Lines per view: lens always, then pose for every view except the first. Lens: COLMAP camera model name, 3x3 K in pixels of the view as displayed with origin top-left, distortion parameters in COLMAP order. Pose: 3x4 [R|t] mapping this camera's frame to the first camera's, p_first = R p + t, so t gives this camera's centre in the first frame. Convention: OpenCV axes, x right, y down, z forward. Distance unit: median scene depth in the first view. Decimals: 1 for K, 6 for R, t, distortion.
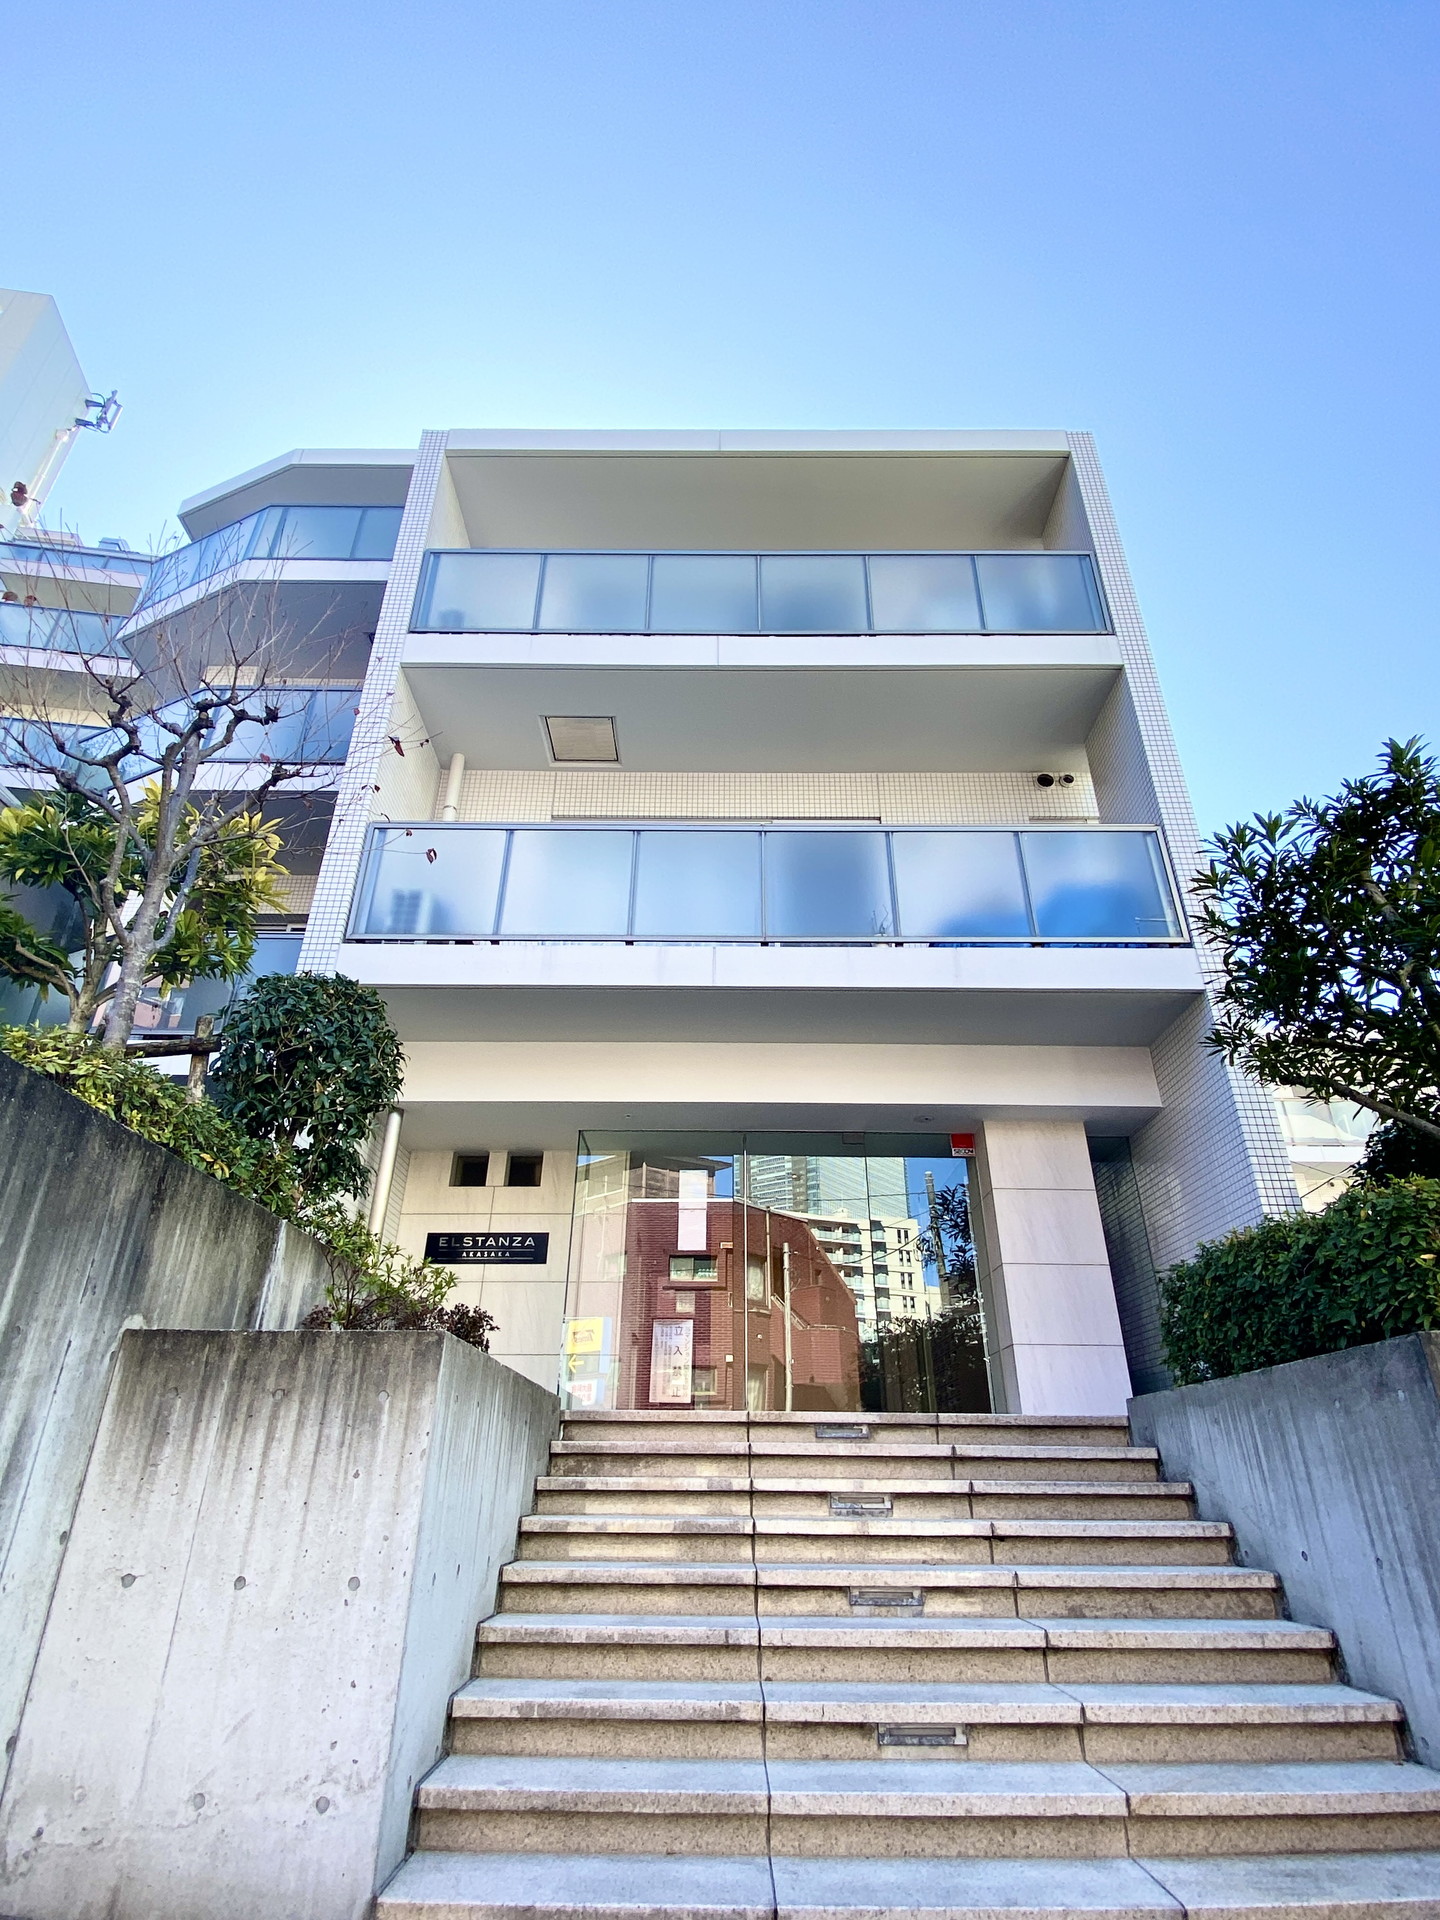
lens RADIAL K [[974.1, 0, 709.4], [0, 974.1, 965.1], [0, 0, 1]] dist [0.001132, -0.009920]
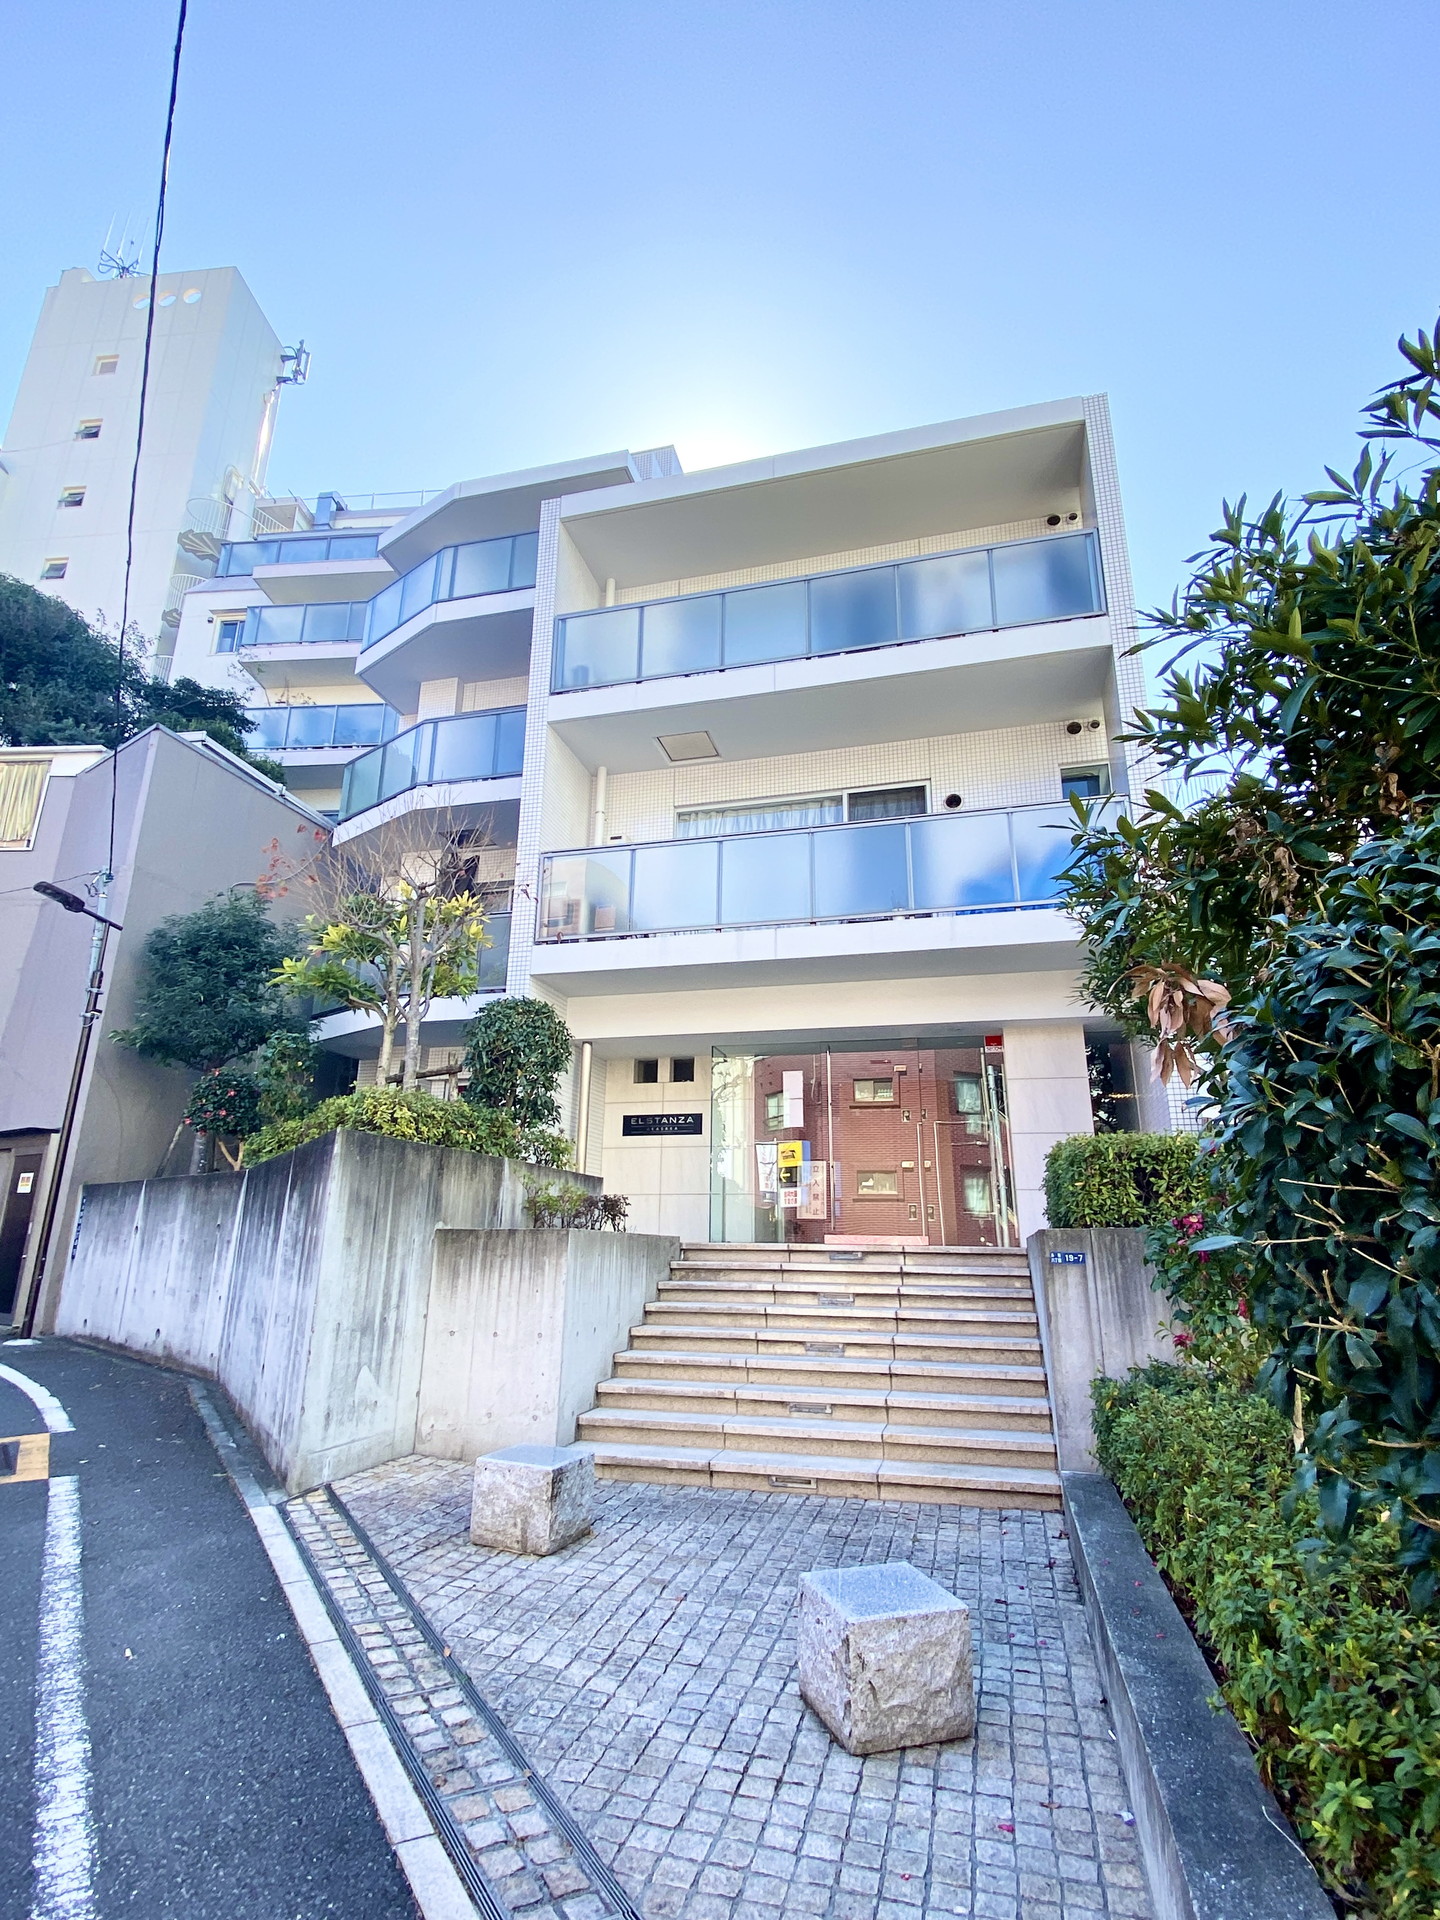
lens RADIAL K [[956.9, 0, 720.0], [0, 956.9, 960.0], [0, 0, 1]] dist [0.049704, -0.044967]
pose [[0.968052, -0.071399, -0.240370, 0.536569], [0.116255, 0.977148, 0.177951, -0.484117], [0.222172, -0.200210, 0.954230, -0.745889]]
